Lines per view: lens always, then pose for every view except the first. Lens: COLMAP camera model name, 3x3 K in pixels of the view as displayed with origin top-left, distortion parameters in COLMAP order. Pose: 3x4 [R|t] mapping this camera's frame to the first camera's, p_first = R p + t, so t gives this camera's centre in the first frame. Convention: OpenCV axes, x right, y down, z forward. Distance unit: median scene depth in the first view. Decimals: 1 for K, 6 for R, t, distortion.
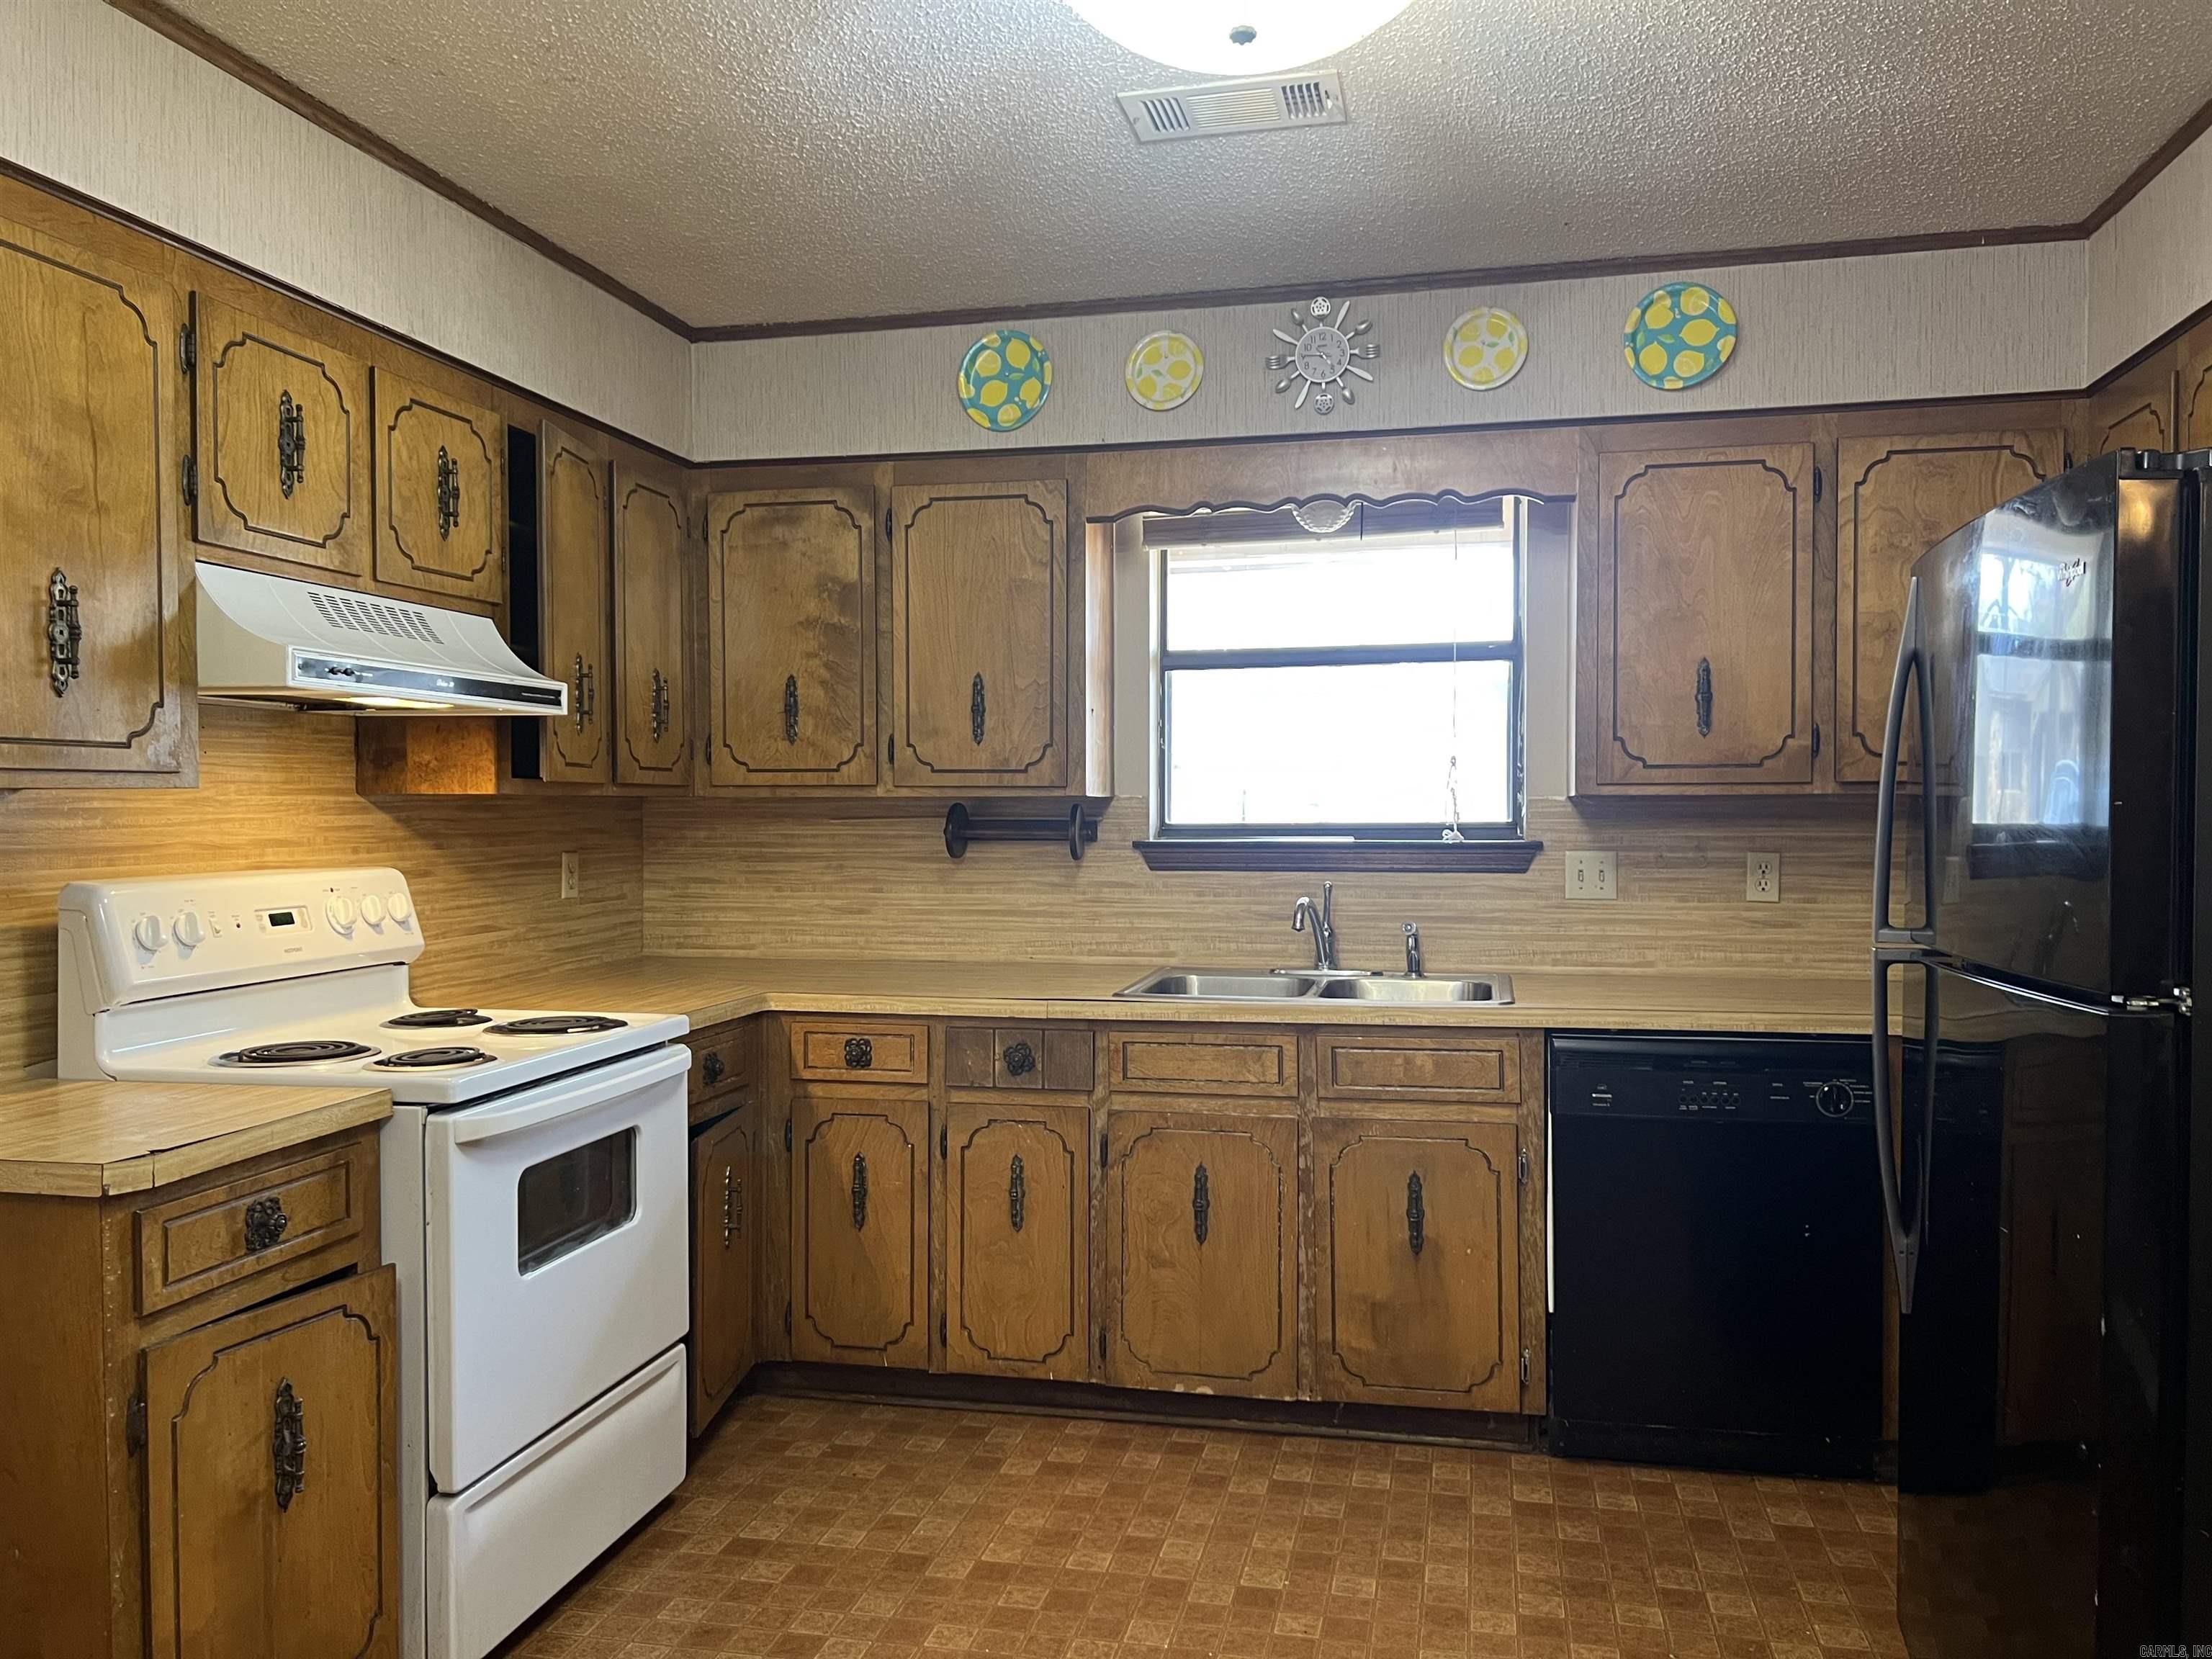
lens RADIAL K [[1662.7, 0, 1108.0], [0, 1662.7, 826.6], [0, 0, 1]] dist [0.022803, -0.031772]
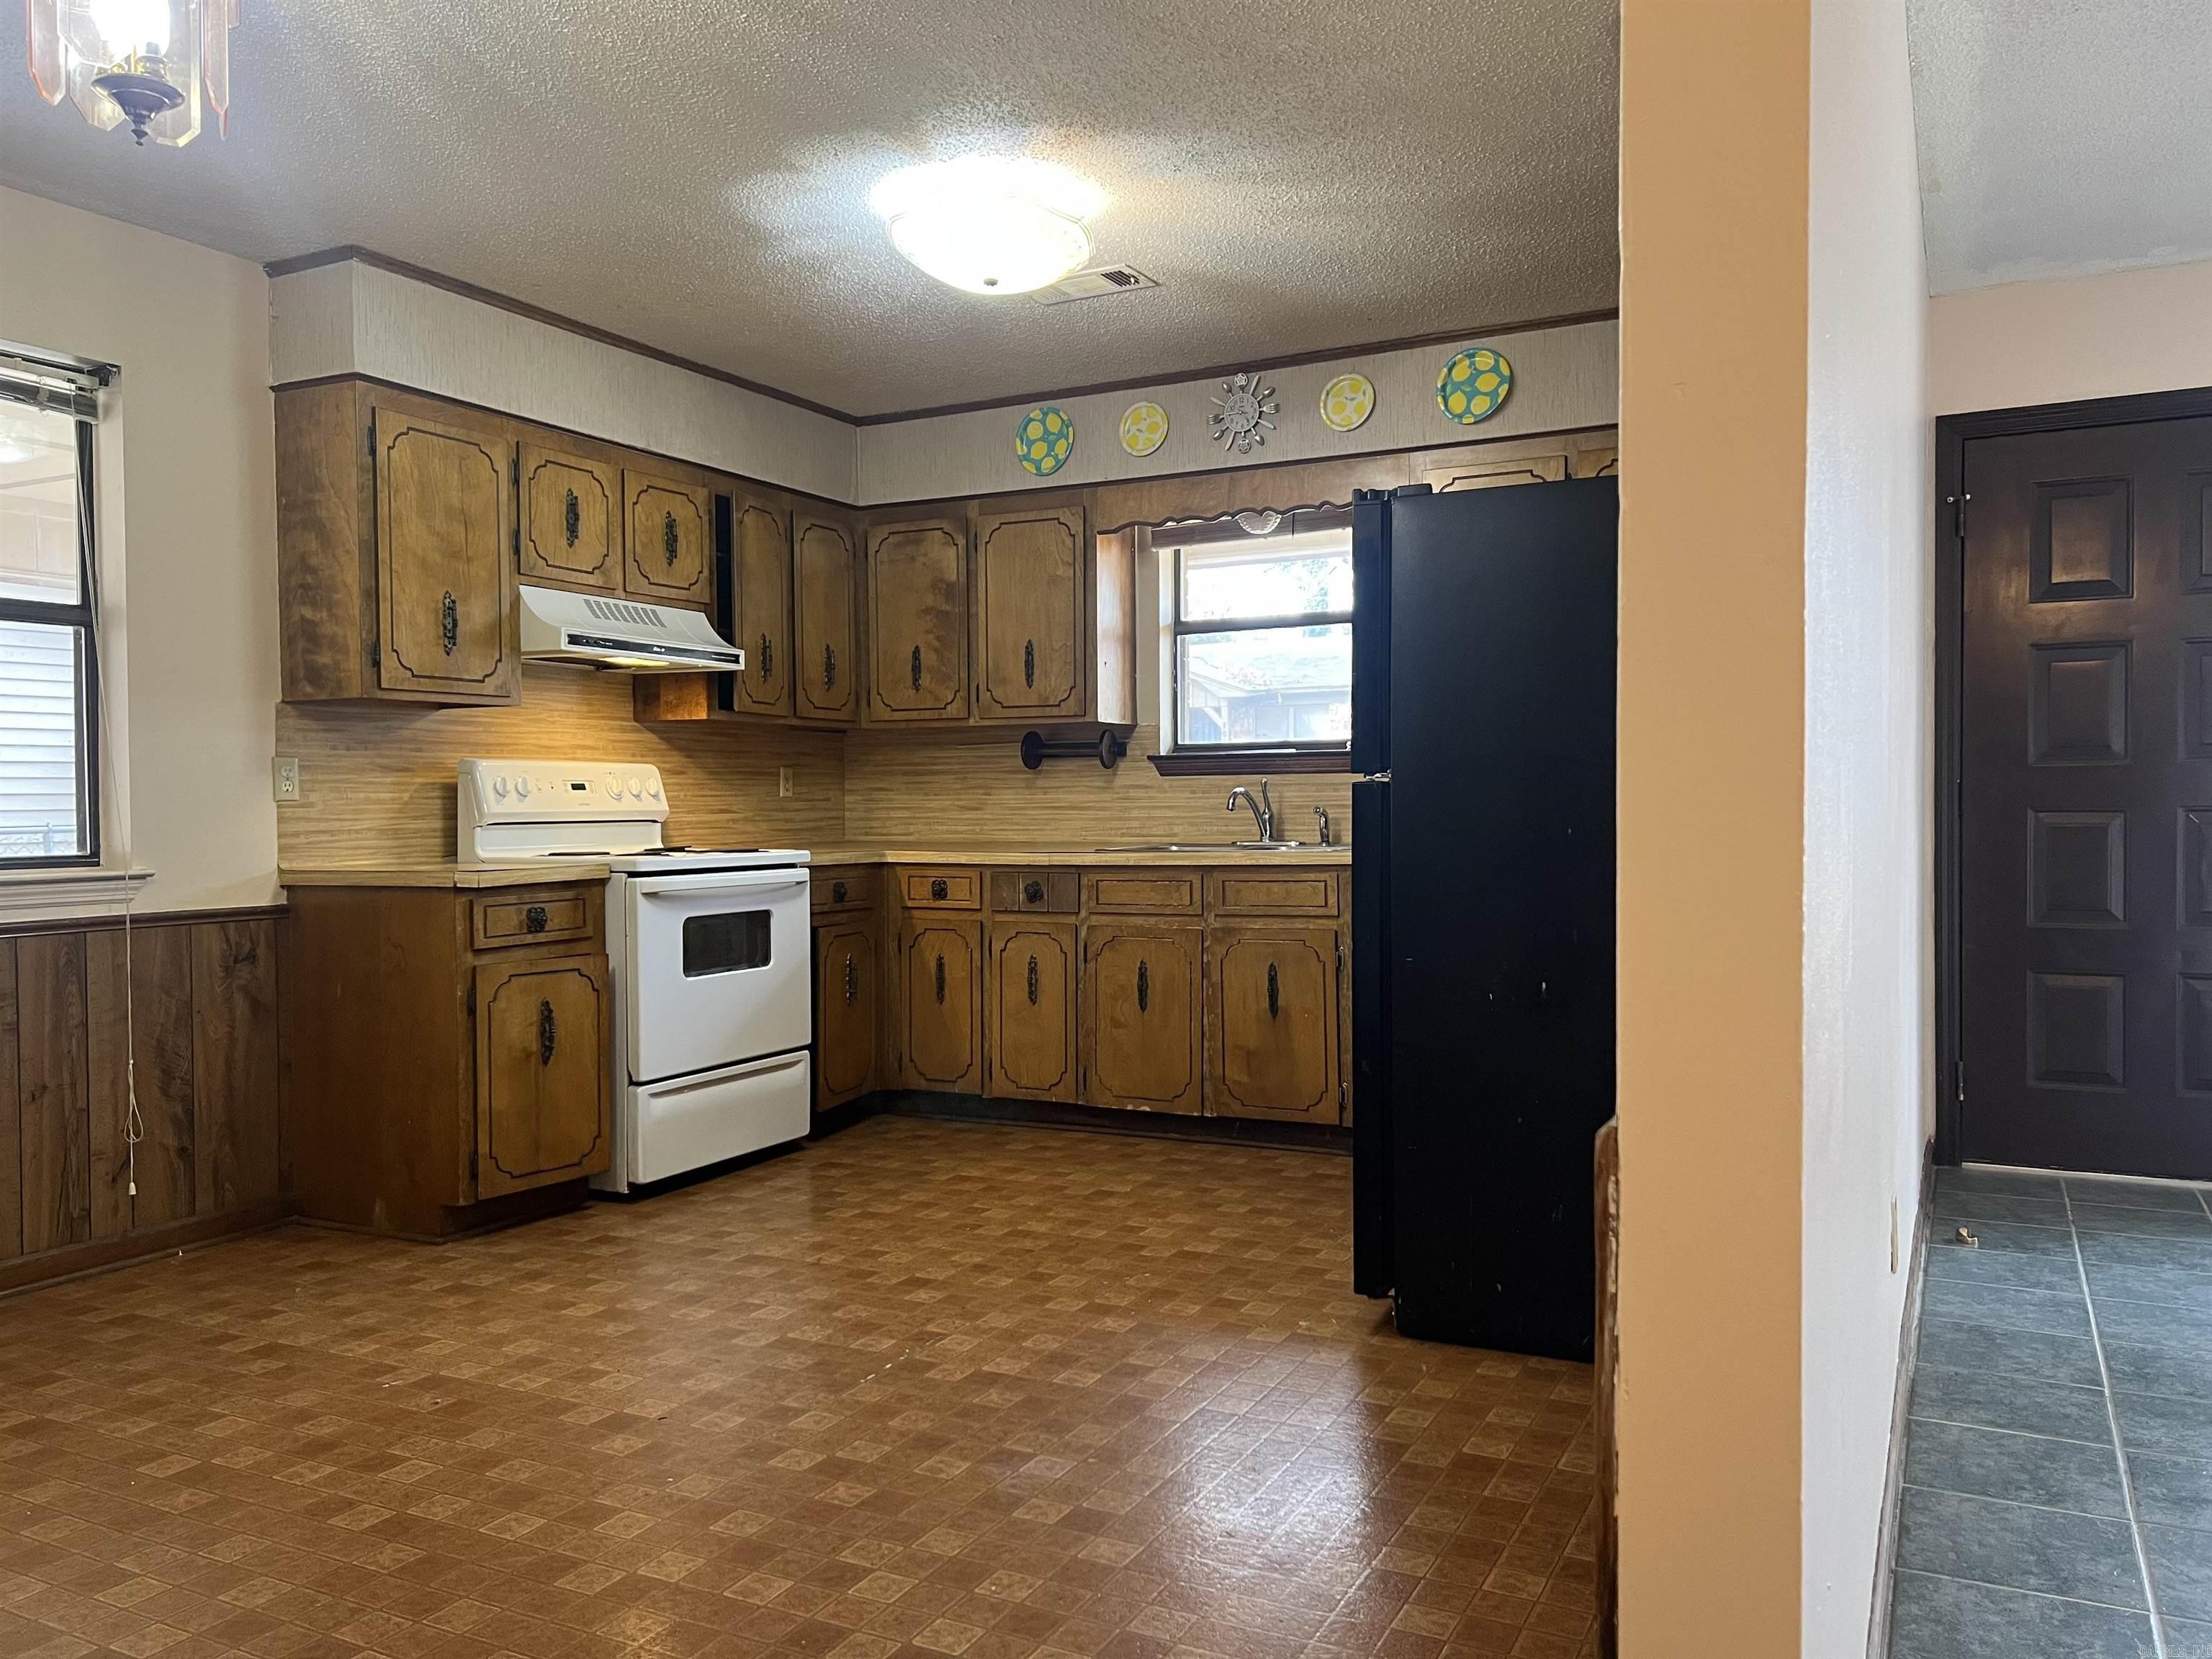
lens RADIAL K [[1662.7, 0, 1109.7], [0, 1662.7, 819.6], [0, 0, 1]] dist [0.022803, -0.031772]
pose [[0.967380, -0.003596, -0.253306, 0.404994], [0.003063, 0.999992, -0.002498, 0.079530], [0.253313, 0.001640, 0.967383, -0.458249]]
